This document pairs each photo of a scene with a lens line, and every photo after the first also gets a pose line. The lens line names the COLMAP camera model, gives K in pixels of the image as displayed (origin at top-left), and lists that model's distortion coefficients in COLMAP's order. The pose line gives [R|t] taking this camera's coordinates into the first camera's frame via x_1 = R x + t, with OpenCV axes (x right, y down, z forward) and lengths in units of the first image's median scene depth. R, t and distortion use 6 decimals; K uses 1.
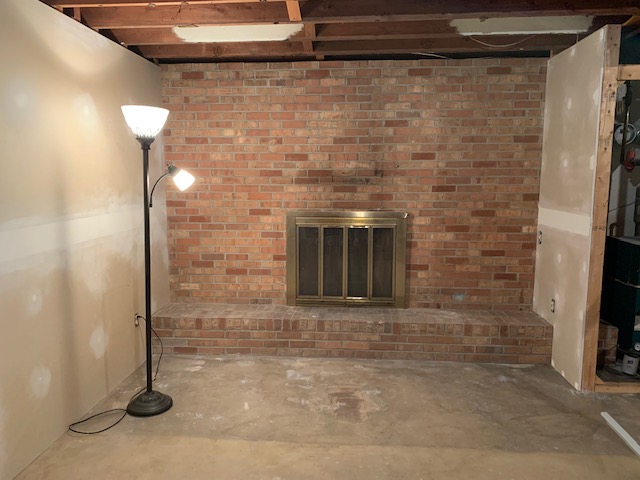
lens RADIAL K [[489.9, 0, 317.9], [0, 489.9, 238.3], [0, 0, 1]] dist [0.046720, -0.044520]
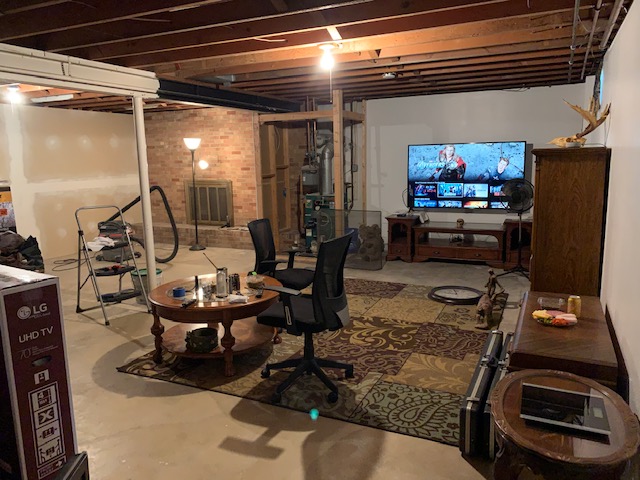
lens RADIAL K [[489.9, 0, 317.9], [0, 489.9, 238.3], [0, 0, 1]] dist [0.046720, -0.044520]
pose [[0.930809, 0.042958, -0.362974, 1.296776], [-0.027549, 0.998490, 0.047525, 0.084625], [0.364467, -0.034237, 0.930587, -0.812785]]
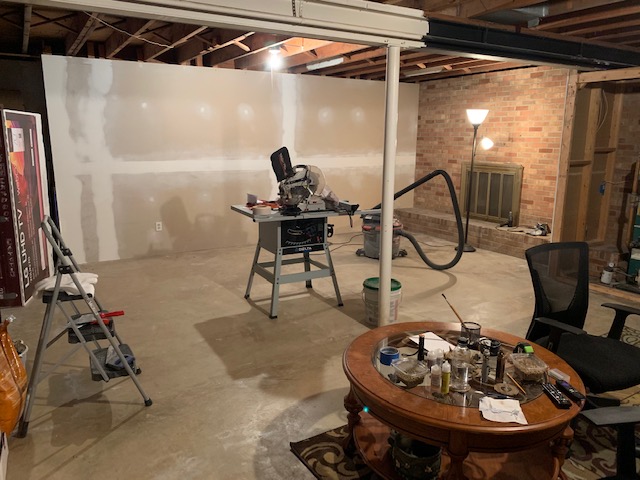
lens RADIAL K [[489.9, 0, 317.9], [0, 489.9, 238.3], [0, 0, 1]] dist [0.046720, -0.044520]
pose [[0.581221, 0.171767, -0.795410, 1.107215], [-0.110537, 0.985074, 0.131954, 0.041800], [0.806203, 0.011228, 0.591532, -0.468095]]
